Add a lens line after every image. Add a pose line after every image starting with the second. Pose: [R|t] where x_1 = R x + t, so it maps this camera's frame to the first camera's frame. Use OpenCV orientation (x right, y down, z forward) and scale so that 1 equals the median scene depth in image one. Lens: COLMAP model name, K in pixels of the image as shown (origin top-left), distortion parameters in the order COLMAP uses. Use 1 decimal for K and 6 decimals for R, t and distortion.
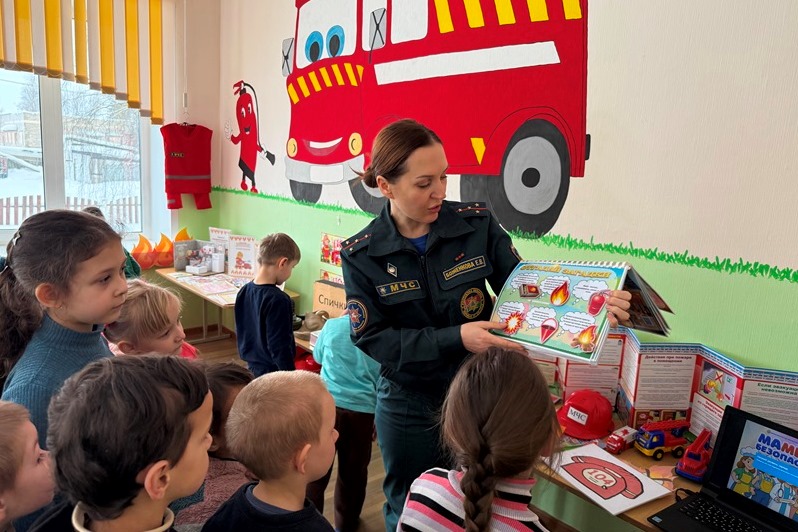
lens RADIAL K [[557.8, 0, 399.0], [0, 557.8, 266.0], [0, 0, 1]] dist [0.092129, -0.120261]
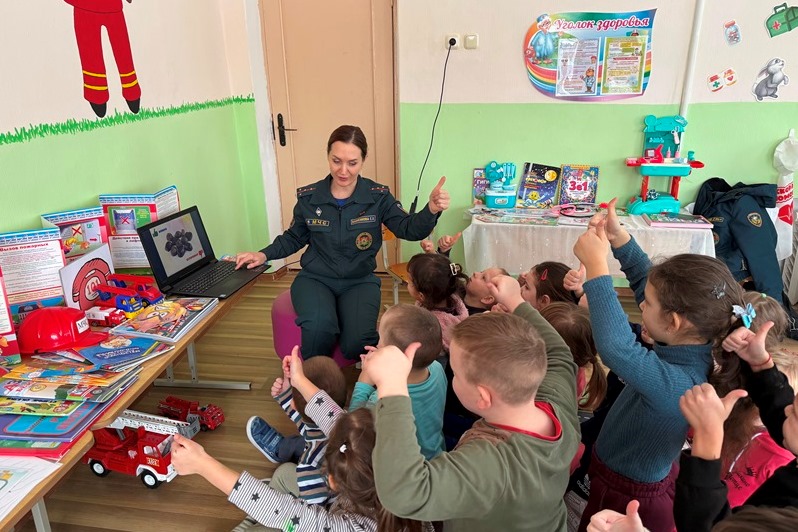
lens RADIAL K [[562.6, 0, 388.3], [0, 562.6, 274.1], [0, 0, 1]] dist [0.052889, -0.072219]
pose [[-0.672202, -0.287903, 0.682097, -0.357074], [0.125453, 0.863680, 0.488179, -0.111668], [-0.729661, 0.413726, -0.544449, 0.652212]]
